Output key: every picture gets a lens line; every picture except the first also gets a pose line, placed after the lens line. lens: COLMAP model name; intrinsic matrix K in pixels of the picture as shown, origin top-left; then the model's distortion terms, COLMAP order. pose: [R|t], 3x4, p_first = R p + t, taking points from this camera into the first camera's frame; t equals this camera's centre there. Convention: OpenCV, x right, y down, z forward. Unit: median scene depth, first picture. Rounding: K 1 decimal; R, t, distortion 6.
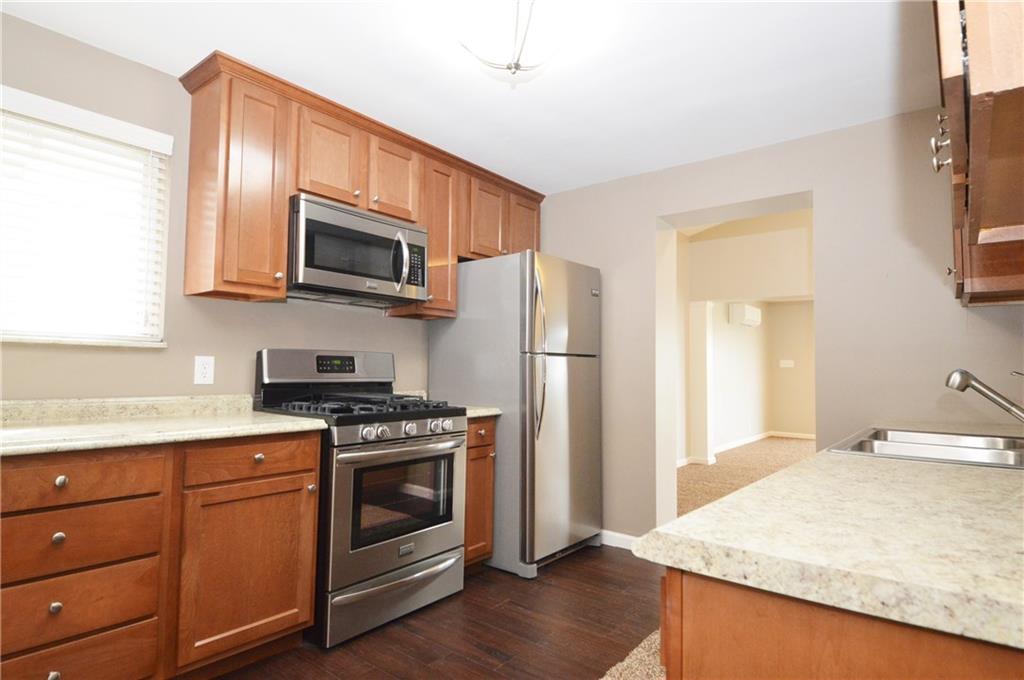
lens RADIAL K [[557.8, 0, 515.4], [0, 557.8, 339.9], [0, 0, 1]] dist [0.052956, -0.056866]
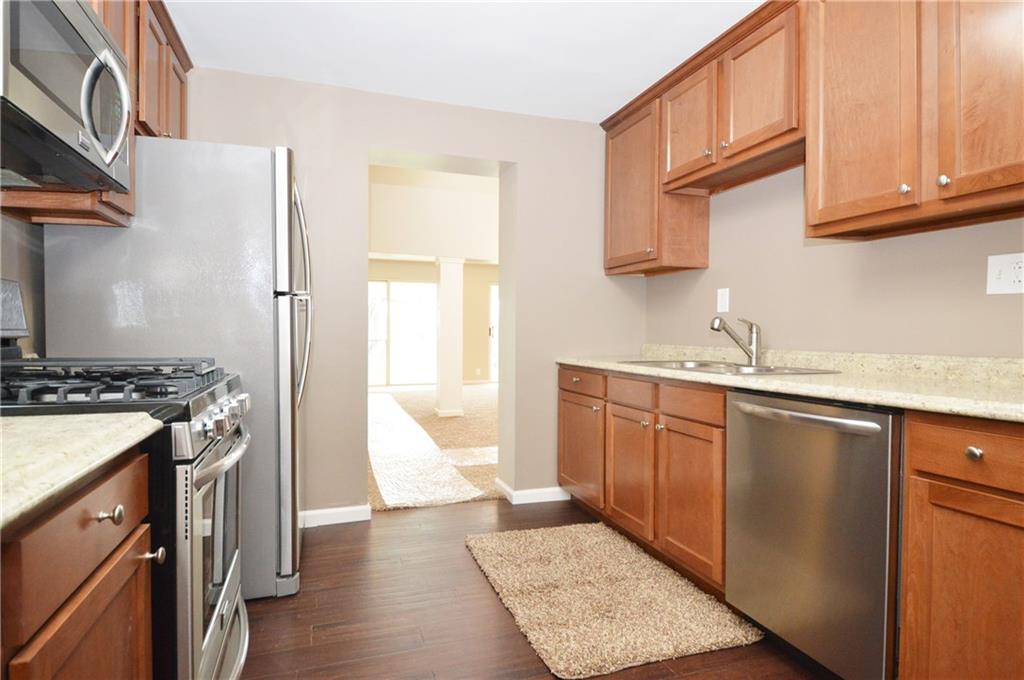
lens RADIAL K [[557.8, 0, 515.4], [0, 557.8, 339.9], [0, 0, 1]] dist [0.052956, -0.056866]
pose [[0.528692, -0.023264, 0.848495, -0.440081], [-0.045068, 0.997445, 0.055430, 0.030146], [-0.847617, -0.067545, 0.526292, 0.367185]]
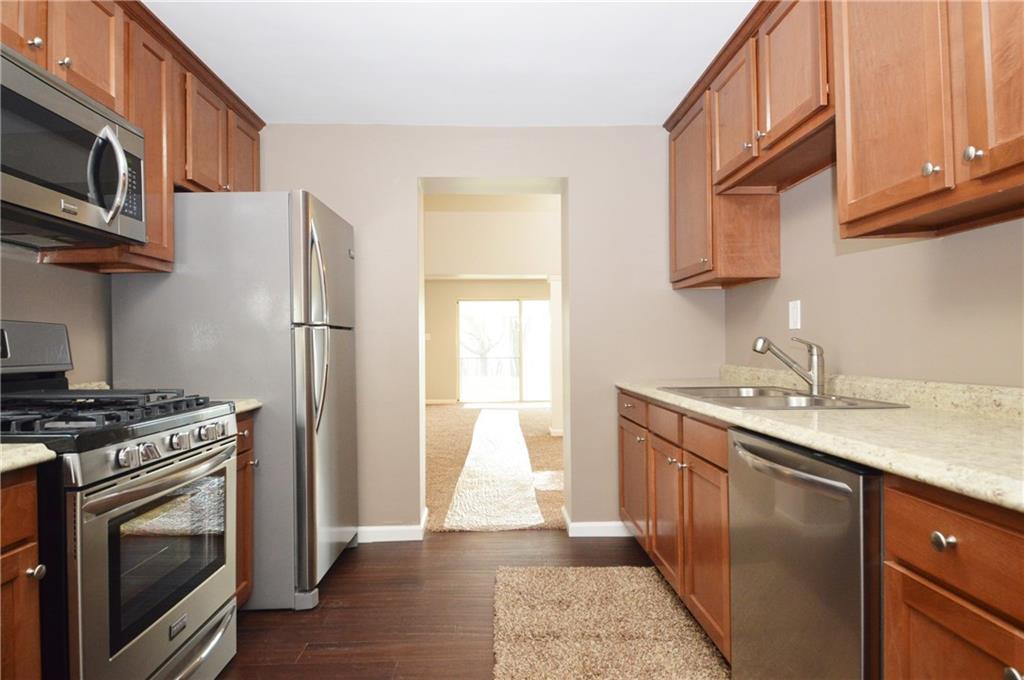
lens RADIAL K [[558.7, 0, 515.0], [0, 558.7, 339.0], [0, 0, 1]] dist [0.040109, -0.040895]
pose [[0.757062, -0.012948, 0.653215, -0.264969], [-0.015806, 0.999148, 0.038124, 0.009444], [-0.653152, -0.039187, 0.756212, 0.220799]]
